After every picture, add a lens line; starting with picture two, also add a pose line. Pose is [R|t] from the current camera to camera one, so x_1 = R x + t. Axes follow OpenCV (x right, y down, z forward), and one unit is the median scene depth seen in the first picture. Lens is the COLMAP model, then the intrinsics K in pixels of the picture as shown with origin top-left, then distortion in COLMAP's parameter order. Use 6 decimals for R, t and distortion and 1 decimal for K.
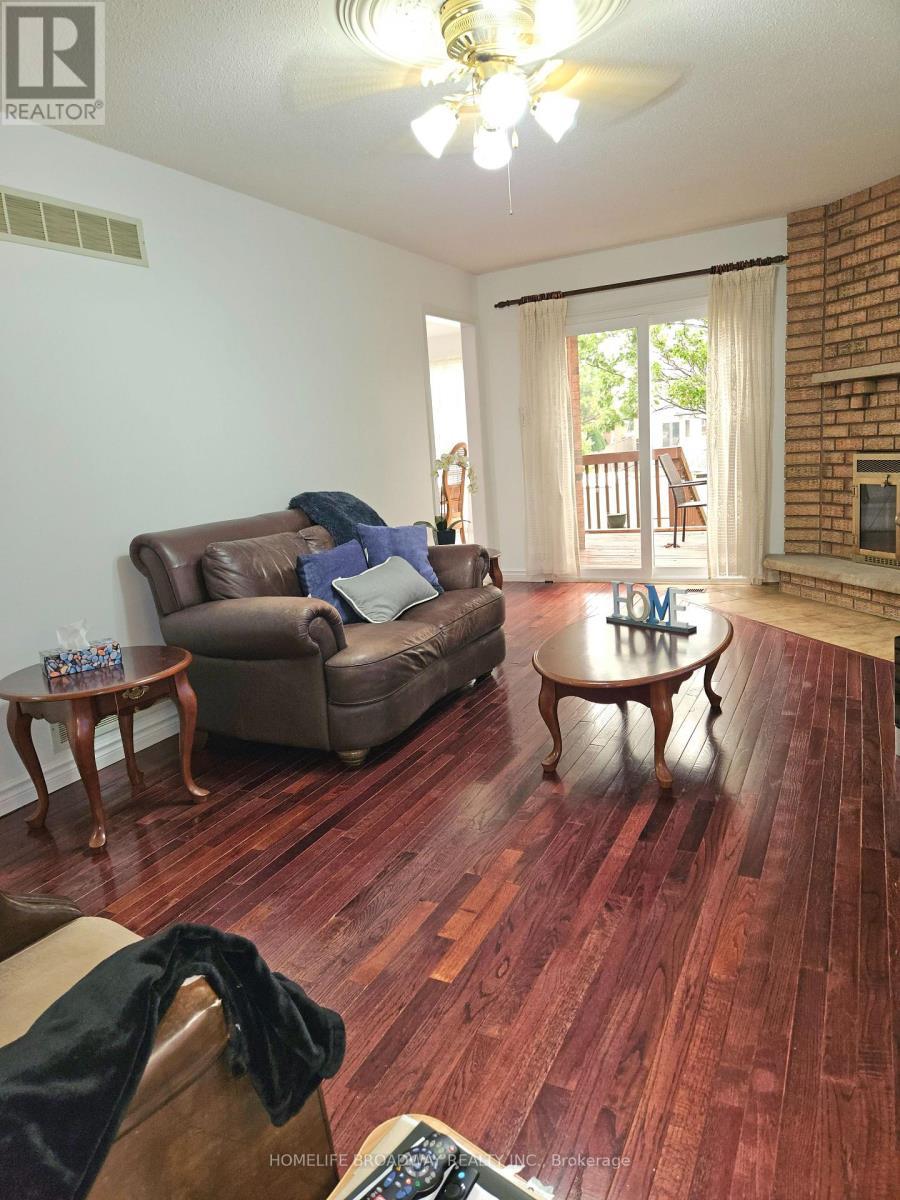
lens RADIAL K [[780.7, 0, 450.0], [0, 780.7, 600.0], [0, 0, 1]] dist [0.002765, 0.001716]
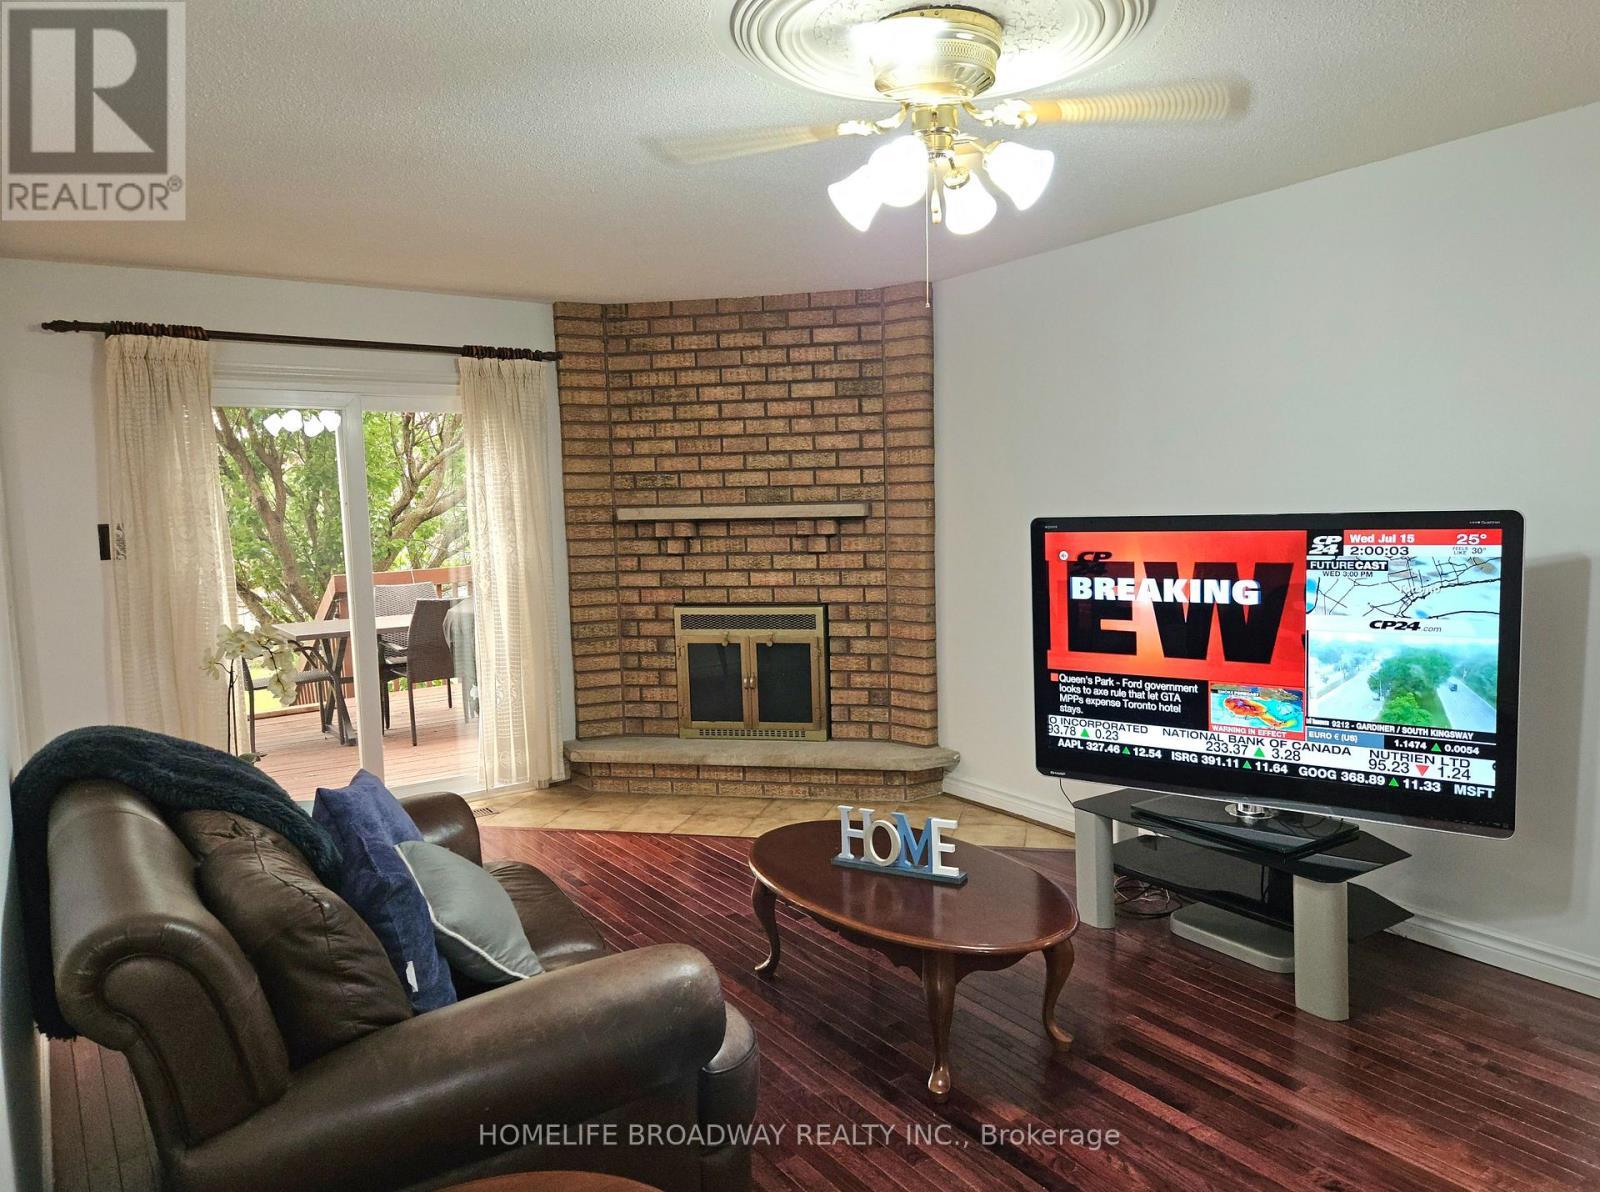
lens RADIAL K [[1081.3, 0, 800.9], [0, 1081.3, 625.4], [0, 0, 1]] dist [0.009990, -0.047787]
pose [[0.463168, -0.030950, 0.885730, -0.414151], [0.162294, 0.985453, -0.050433, -0.086886], [-0.871284, 0.167107, 0.461453, 0.351344]]
